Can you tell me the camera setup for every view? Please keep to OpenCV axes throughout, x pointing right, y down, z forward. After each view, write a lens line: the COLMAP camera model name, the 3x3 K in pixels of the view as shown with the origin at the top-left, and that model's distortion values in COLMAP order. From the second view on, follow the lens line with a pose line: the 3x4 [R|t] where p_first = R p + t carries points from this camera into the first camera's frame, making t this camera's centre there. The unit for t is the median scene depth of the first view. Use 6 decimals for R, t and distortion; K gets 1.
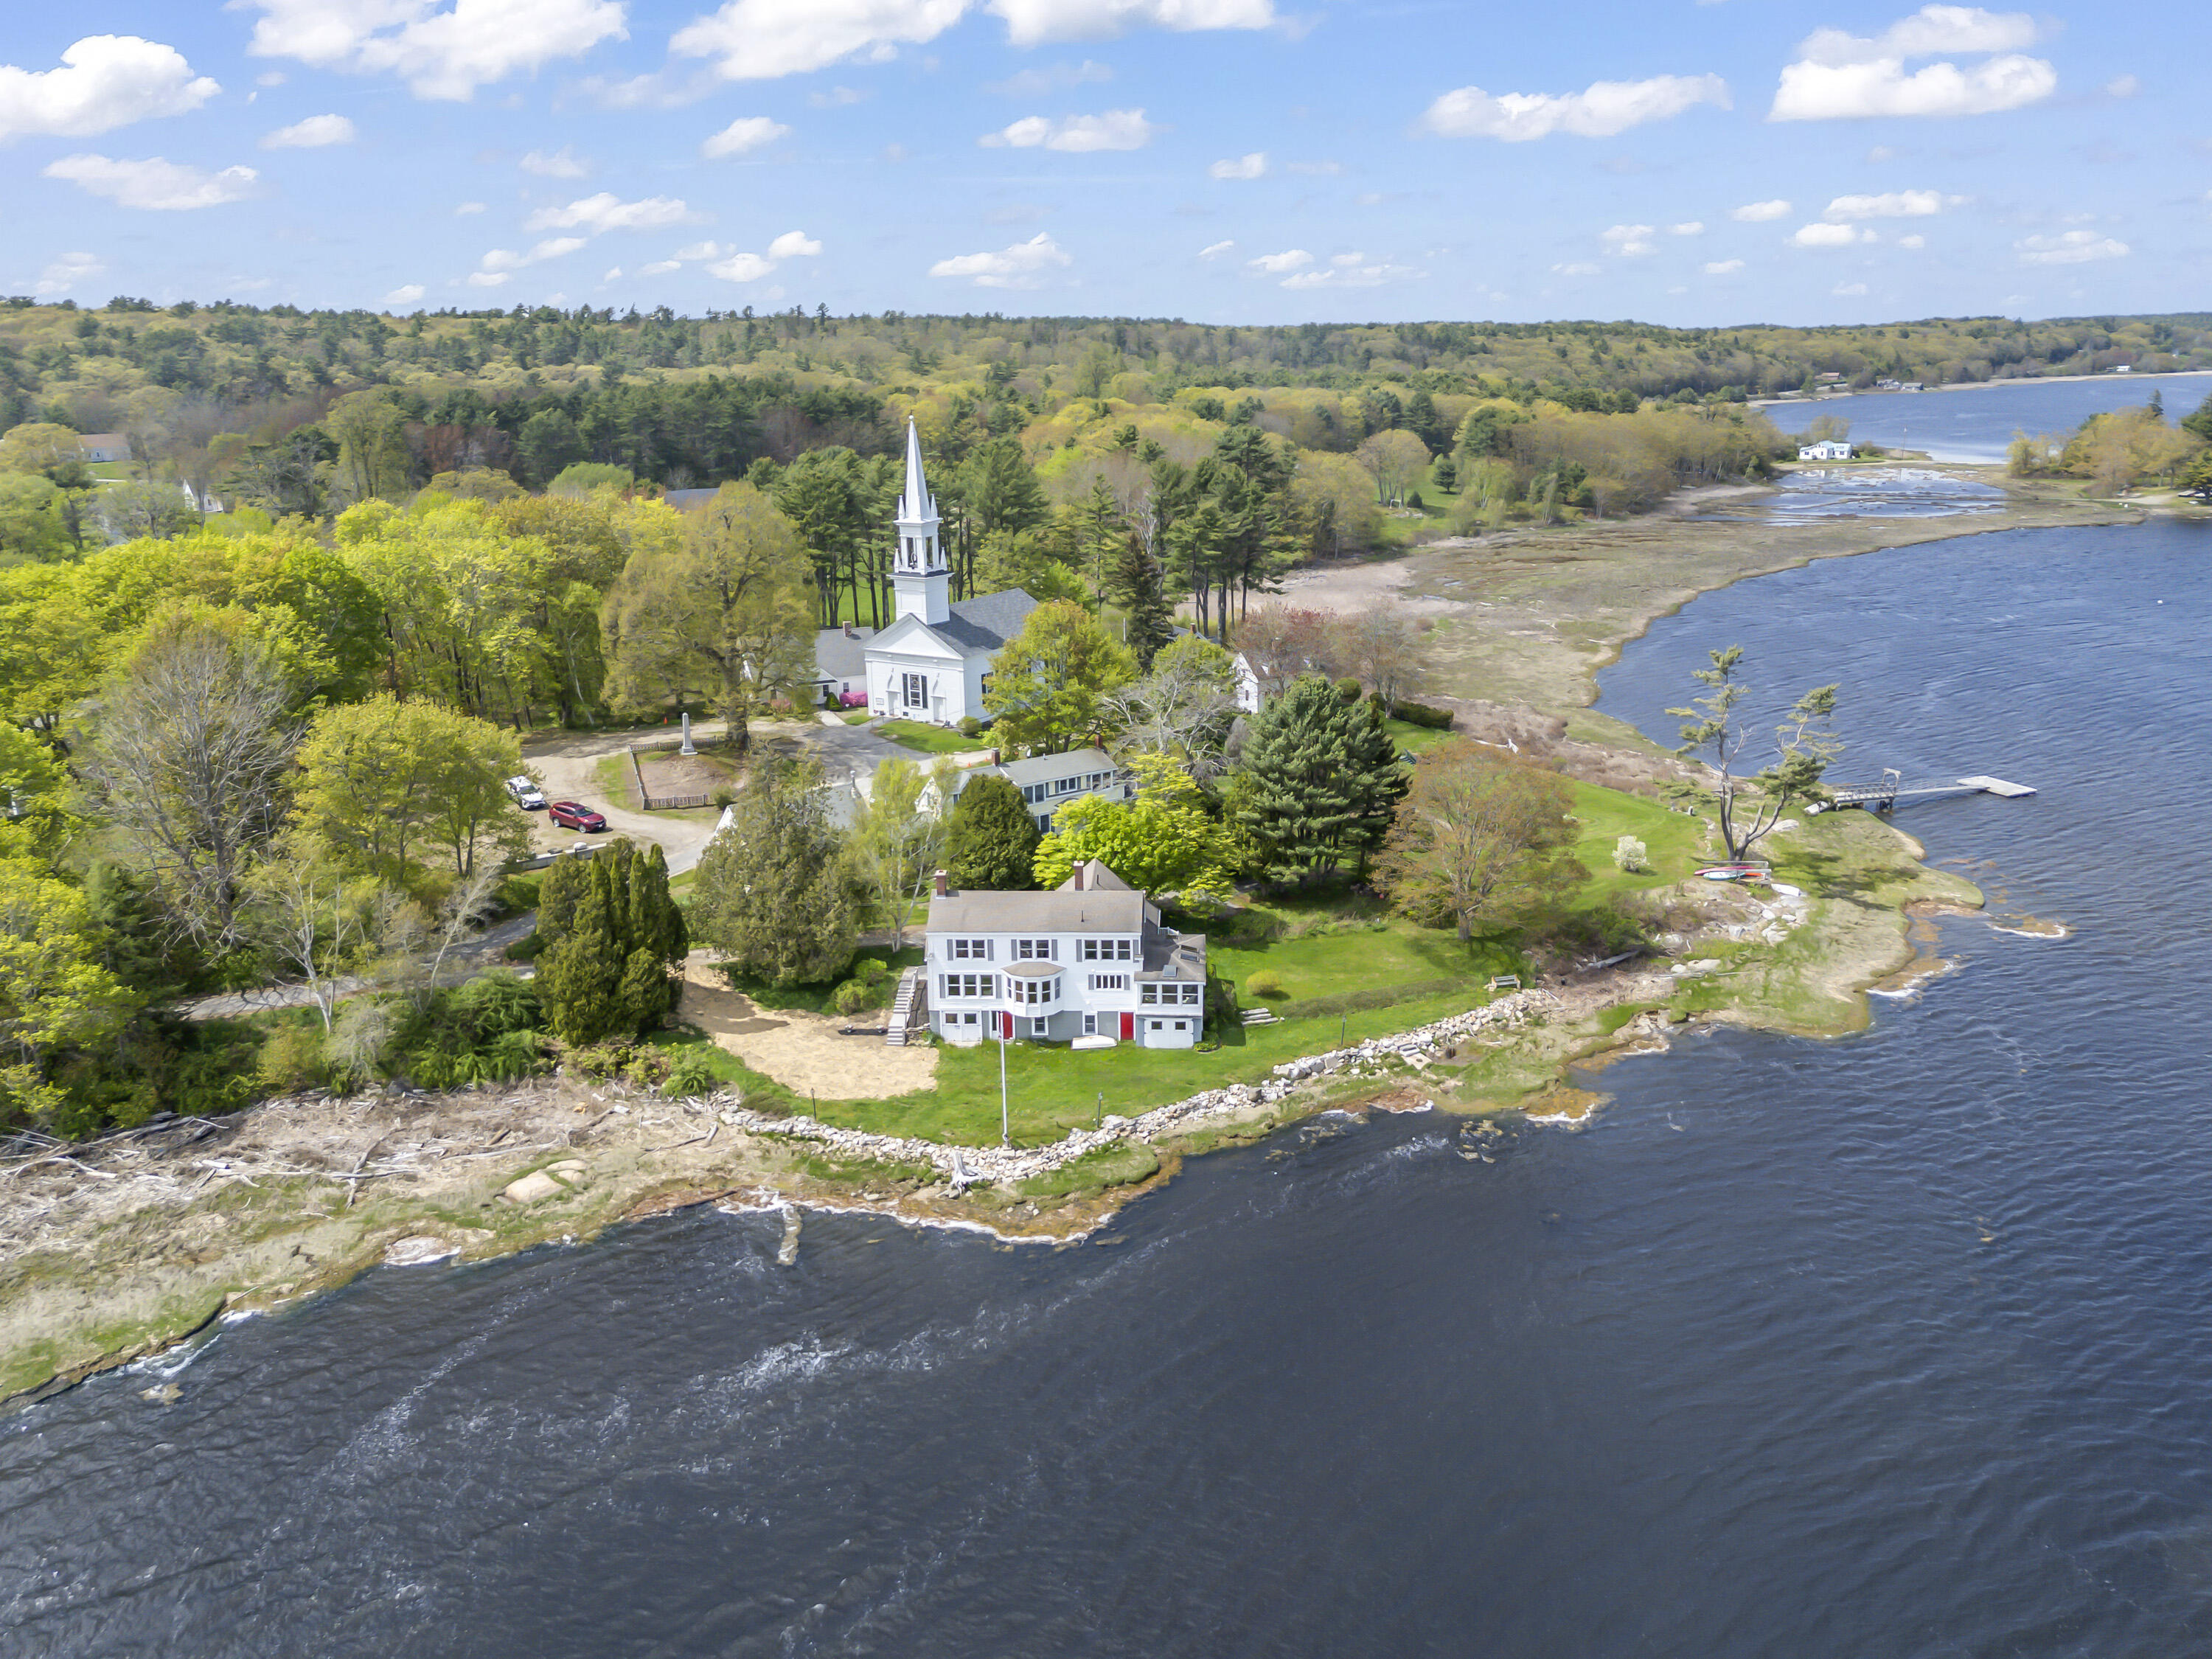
lens RADIAL K [[1666.8, 0, 1132.4], [0, 1666.8, 752.6], [0, 0, 1]] dist [0.074947, -0.077586]
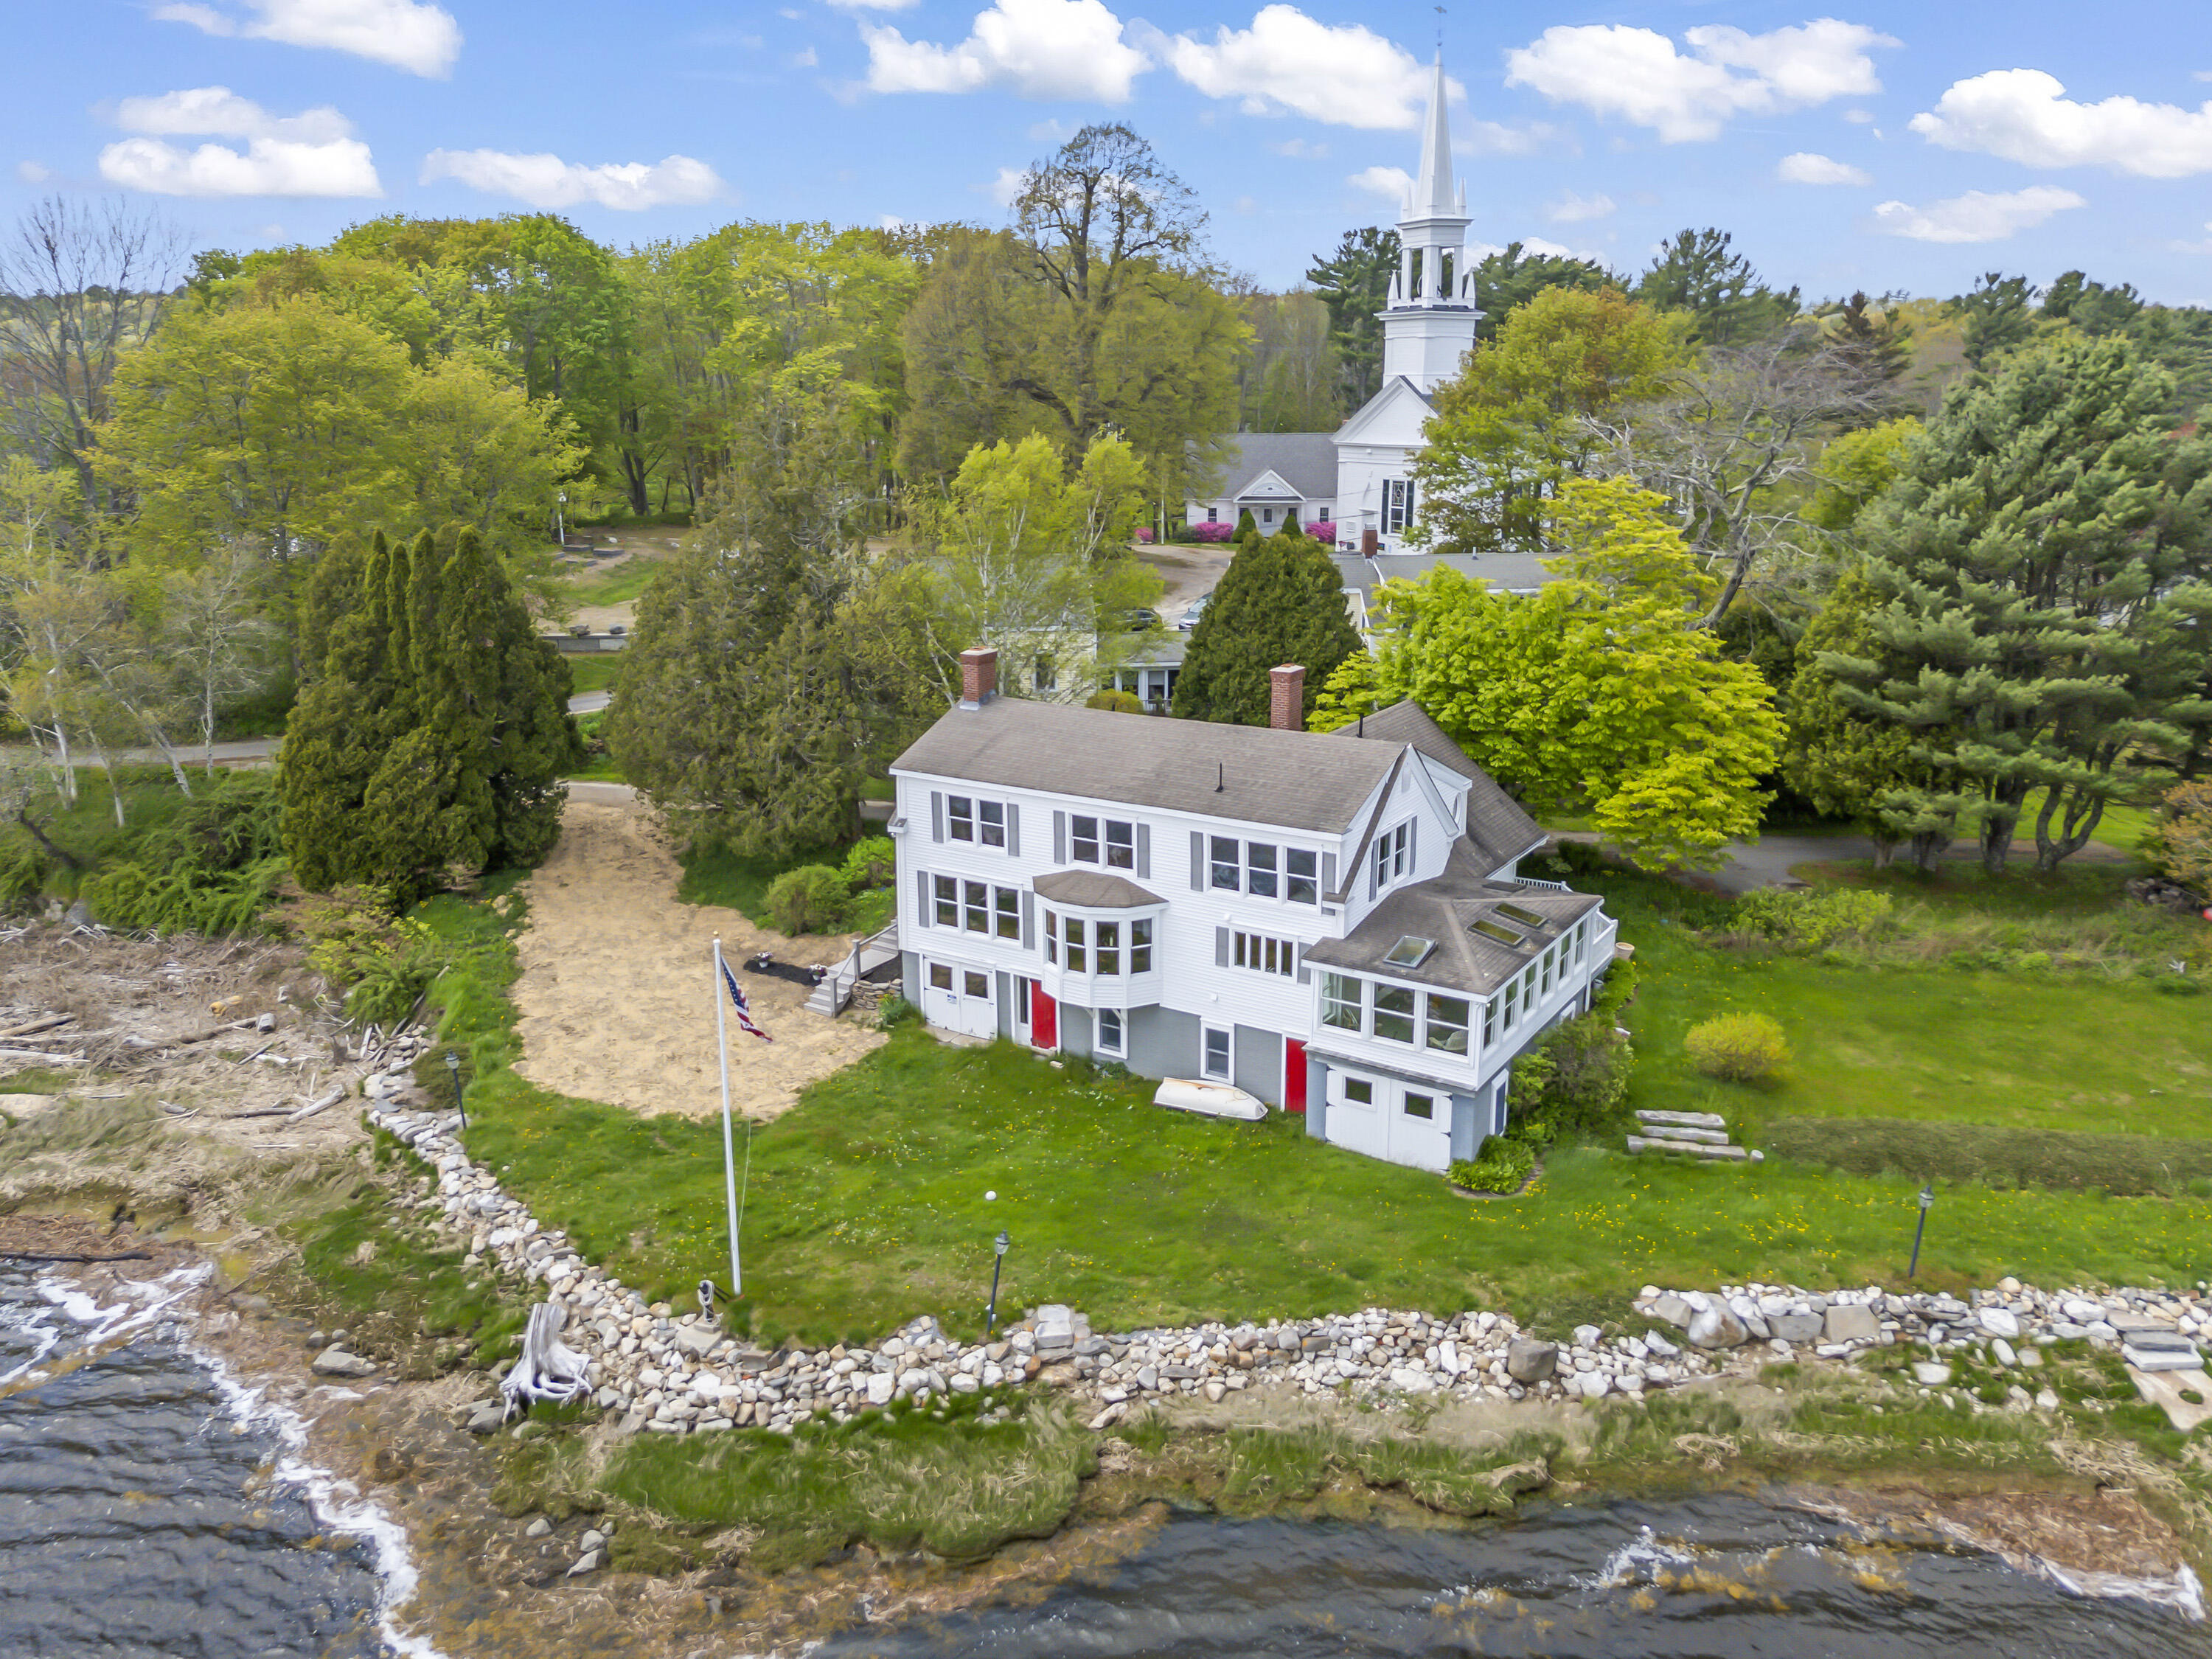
lens RADIAL K [[1633.2, 0, 1120.0], [0, 1633.2, 804.0], [0, 0, 1]] dist [0.081746, -0.085540]
pose [[0.867972, 0.127658, -0.479925, 0.135384], [-0.121478, 0.991616, 0.044064, 0.090314], [0.481526, 0.020054, 0.876202, 0.651035]]
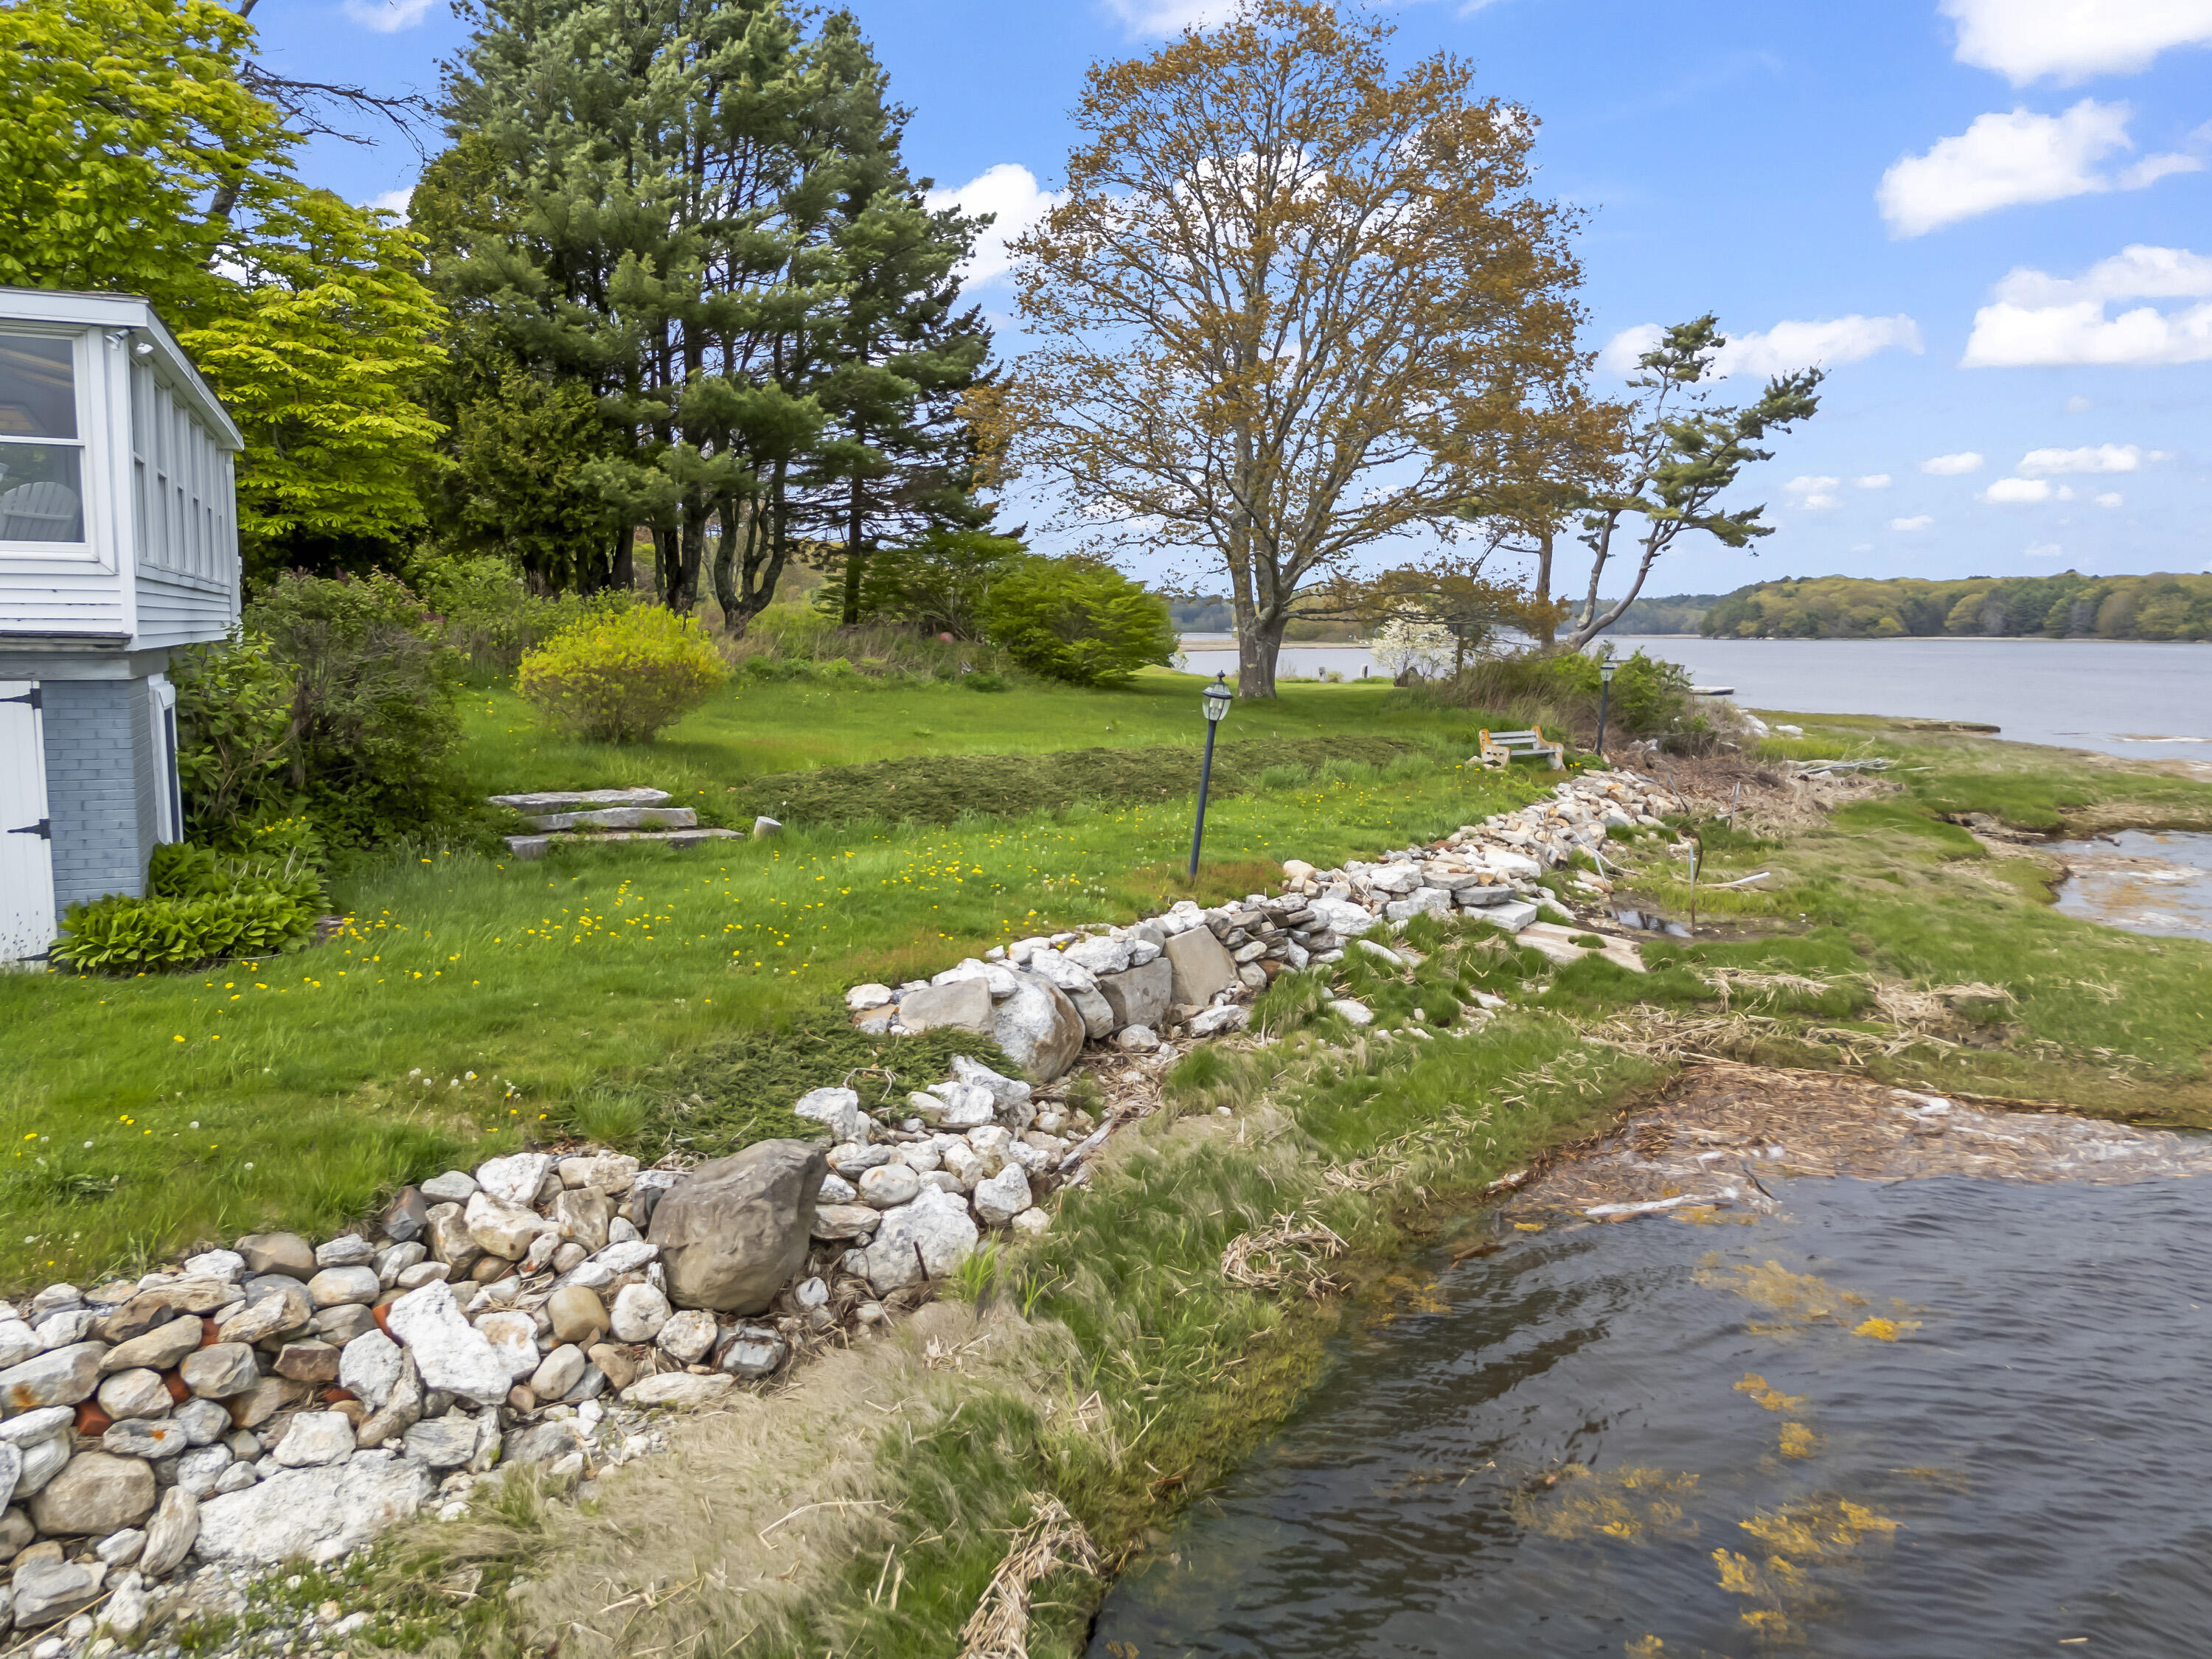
lens RADIAL K [[1621.1, 0, 1117.2], [0, 1621.1, 807.5], [0, 0, 1]] dist [0.081263, -0.072674]
pose [[0.895550, -0.032596, 0.443764, 0.050968], [0.088097, 0.990560, -0.105026, 0.184042], [-0.436152, 0.133150, 0.889968, 0.869820]]
